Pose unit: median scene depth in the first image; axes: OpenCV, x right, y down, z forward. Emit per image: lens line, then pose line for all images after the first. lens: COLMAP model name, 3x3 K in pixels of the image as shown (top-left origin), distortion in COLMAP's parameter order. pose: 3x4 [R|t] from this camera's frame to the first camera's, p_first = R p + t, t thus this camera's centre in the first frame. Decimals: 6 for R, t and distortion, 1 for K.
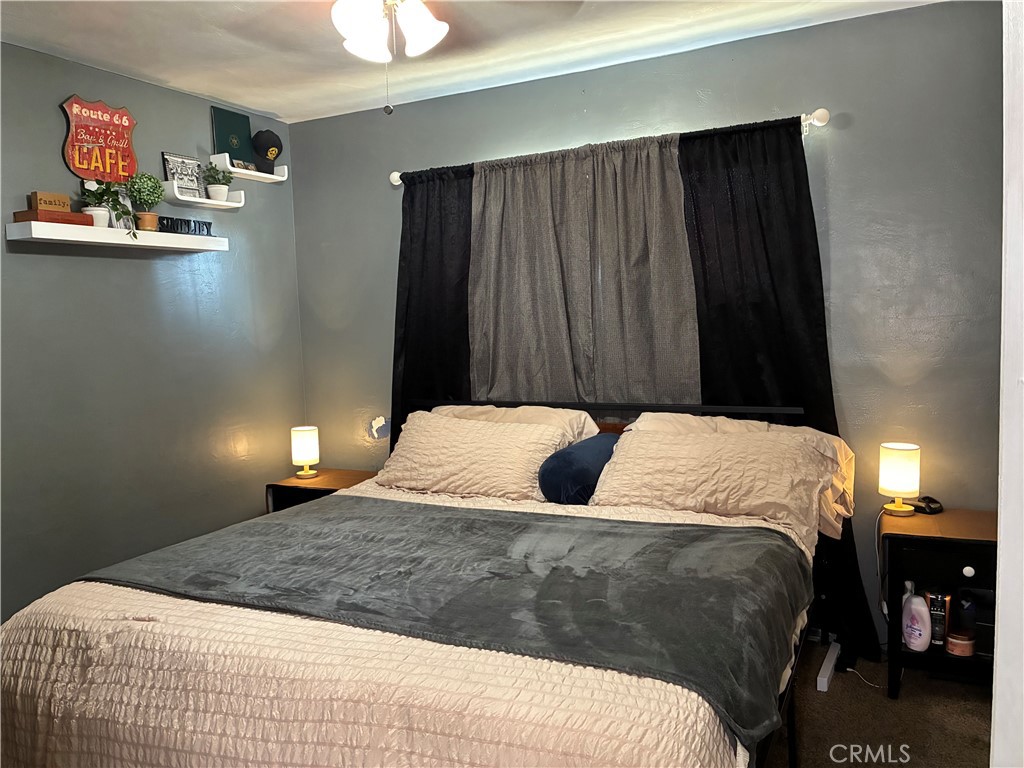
lens RADIAL K [[775.6, 0, 512.9], [0, 775.6, 383.3], [0, 0, 1]] dist [0.038001, -0.024968]
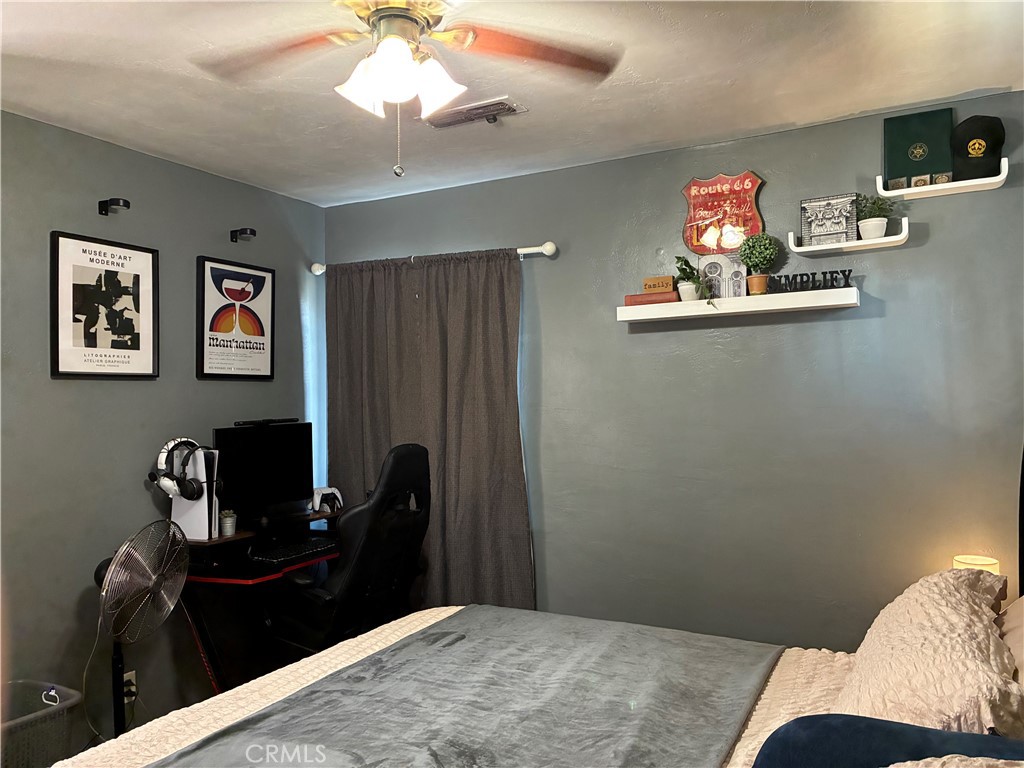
lens RADIAL K [[775.6, 0, 512.0], [0, 775.6, 384.6], [0, 0, 1]] dist [0.038001, -0.024968]
pose [[-0.012583, 0.011336, -0.999857, 0.427111], [-0.072245, 0.997312, 0.012216, -0.074480], [0.997308, 0.072389, -0.011731, 0.683453]]
